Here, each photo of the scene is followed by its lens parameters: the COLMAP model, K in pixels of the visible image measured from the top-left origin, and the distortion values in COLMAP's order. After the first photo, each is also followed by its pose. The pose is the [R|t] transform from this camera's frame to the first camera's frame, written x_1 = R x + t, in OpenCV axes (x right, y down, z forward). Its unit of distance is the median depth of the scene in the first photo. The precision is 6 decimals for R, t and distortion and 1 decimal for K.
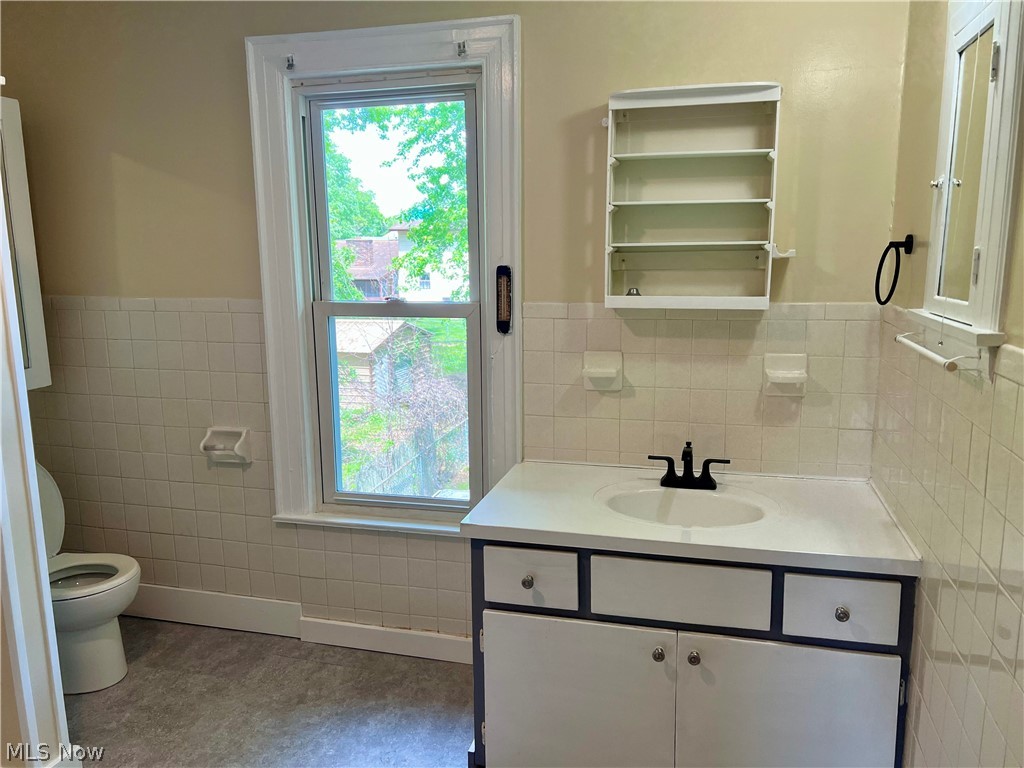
lens RADIAL K [[771.7, 0, 516.8], [0, 771.7, 388.4], [0, 0, 1]] dist [0.055254, -0.060785]
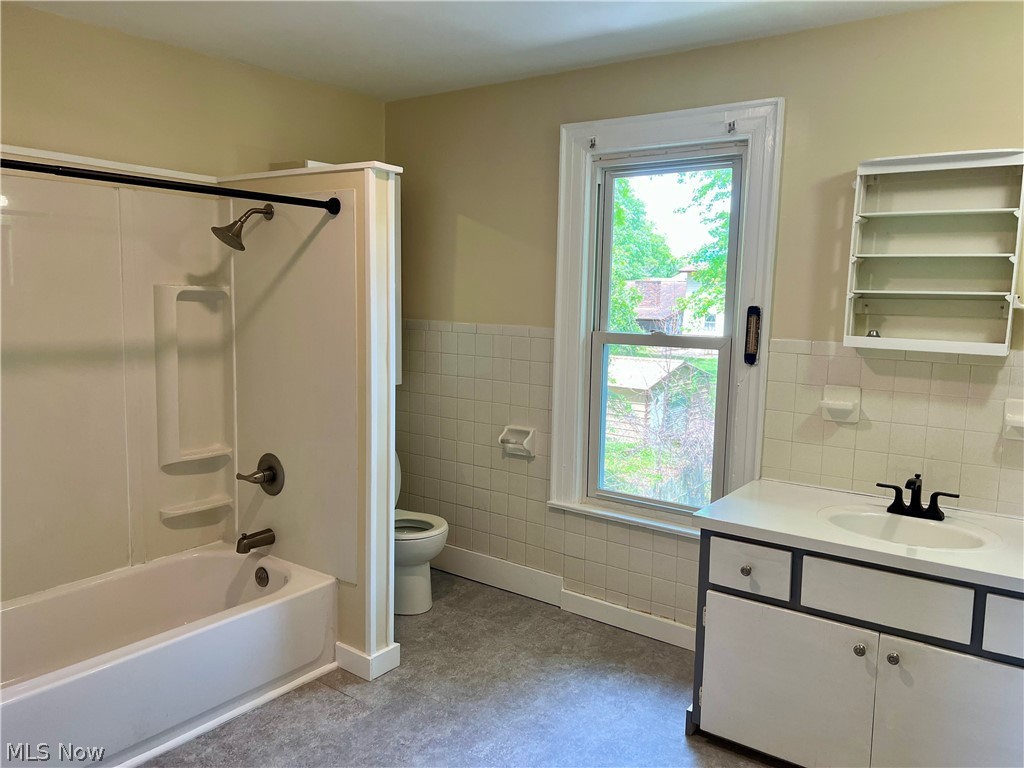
lens RADIAL K [[771.7, 0, 519.0], [0, 771.7, 383.5], [0, 0, 1]] dist [0.055254, -0.060785]
pose [[0.934966, 0.070244, -0.347713, 0.065034], [-0.090195, 0.995059, -0.041509, 0.035825], [0.343079, 0.070171, 0.936682, -0.201796]]
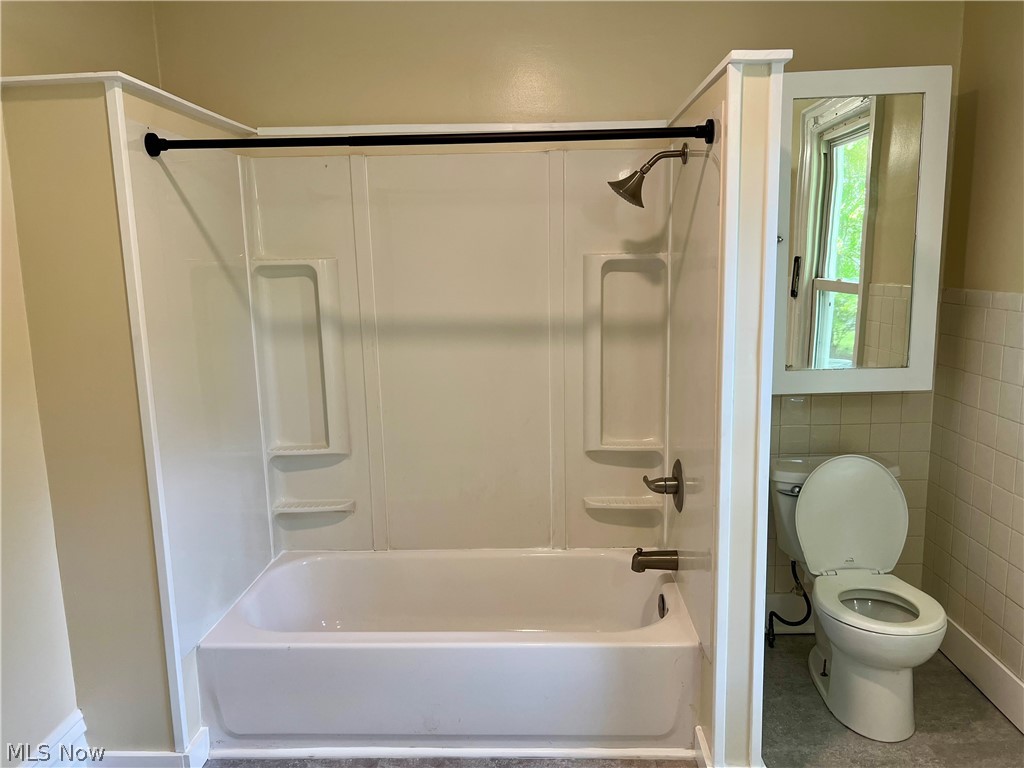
lens RADIAL K [[771.7, 0, 513.0], [0, 771.7, 387.9], [0, 0, 1]] dist [0.055254, -0.060785]
pose [[0.227026, 0.166236, -0.959596, 0.160612], [-0.149509, 0.979593, 0.134329, -0.060318], [0.962344, 0.112973, 0.247247, 0.364189]]
